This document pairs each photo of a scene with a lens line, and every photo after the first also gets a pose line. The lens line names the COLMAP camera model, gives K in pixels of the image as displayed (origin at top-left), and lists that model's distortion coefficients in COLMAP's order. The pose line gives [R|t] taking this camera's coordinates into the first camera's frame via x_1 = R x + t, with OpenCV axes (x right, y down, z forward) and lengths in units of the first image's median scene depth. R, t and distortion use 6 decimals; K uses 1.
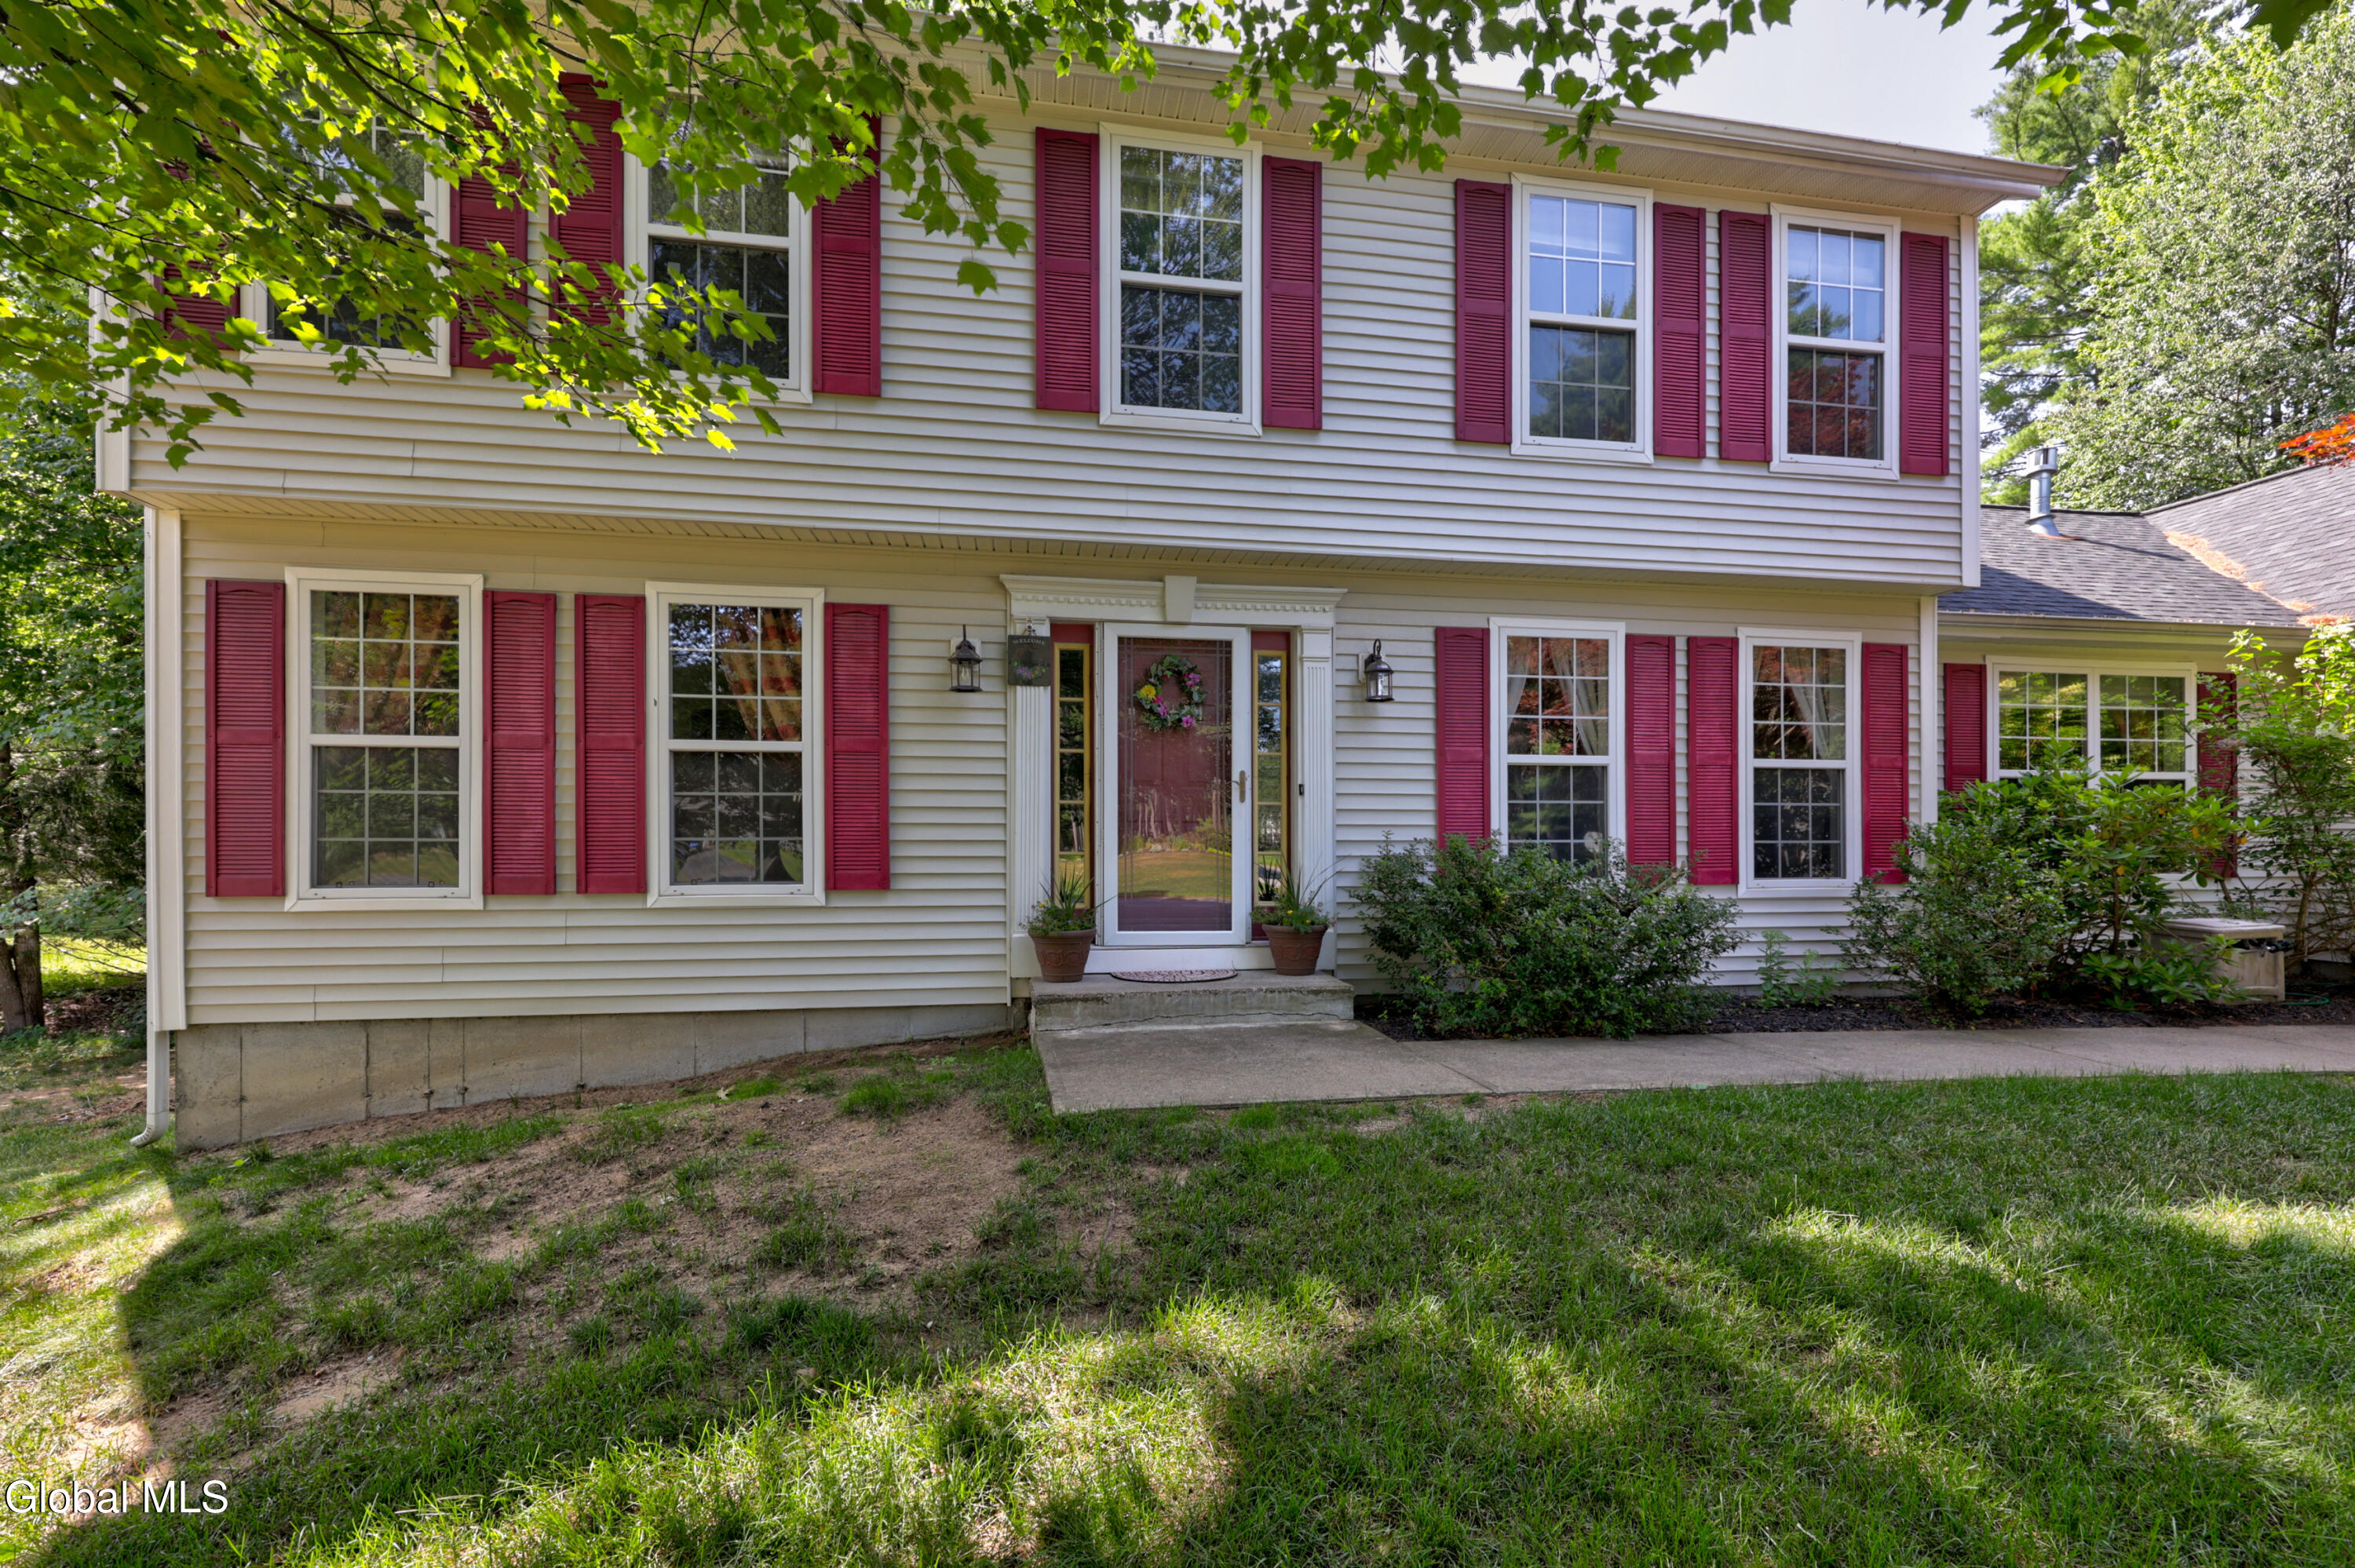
lens RADIAL K [[943.2, 0, 1178.3], [0, 943.2, 801.3], [0, 0, 1]] dist [0.002844, -0.000065]
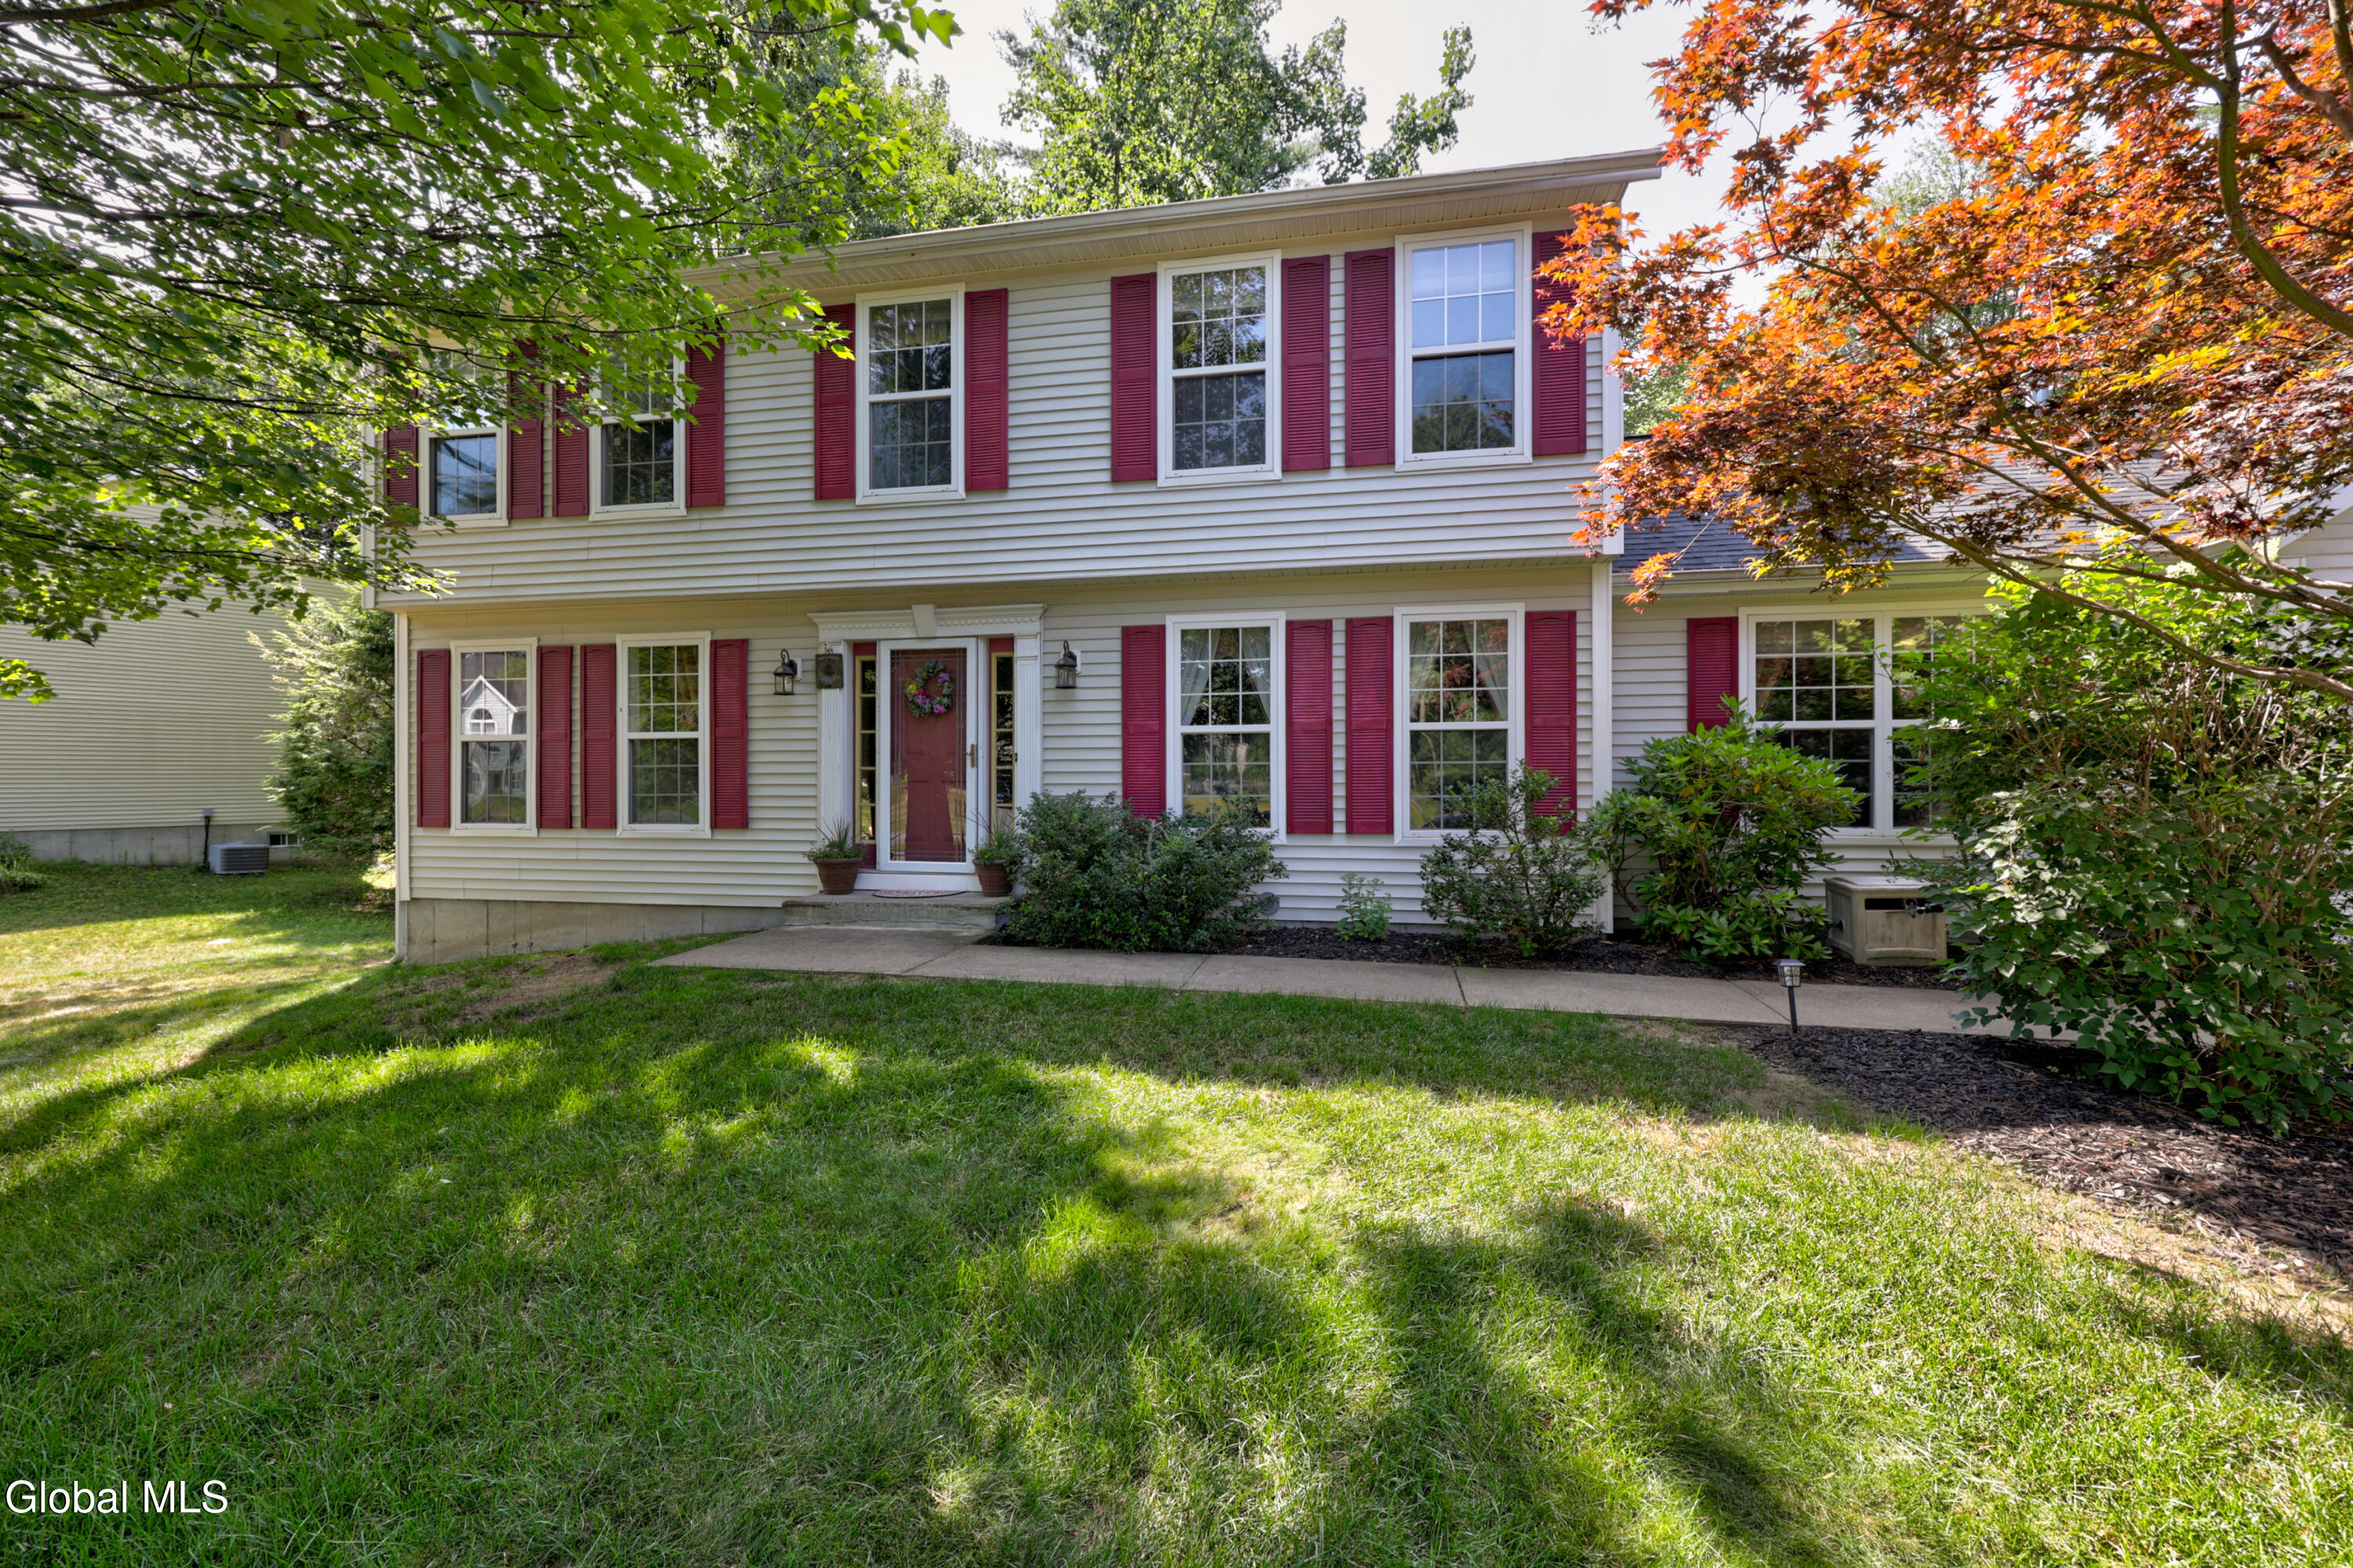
lens RADIAL K [[942.5, 0, 1173.8], [0, 942.5, 776.8], [0, 0, 1]] dist [0.002844, -0.000065]
pose [[0.941123, -0.012136, -0.337845, 0.799493], [0.010254, 0.999920, -0.007356, 0.027968], [0.337908, 0.003459, 0.941173, -0.174244]]
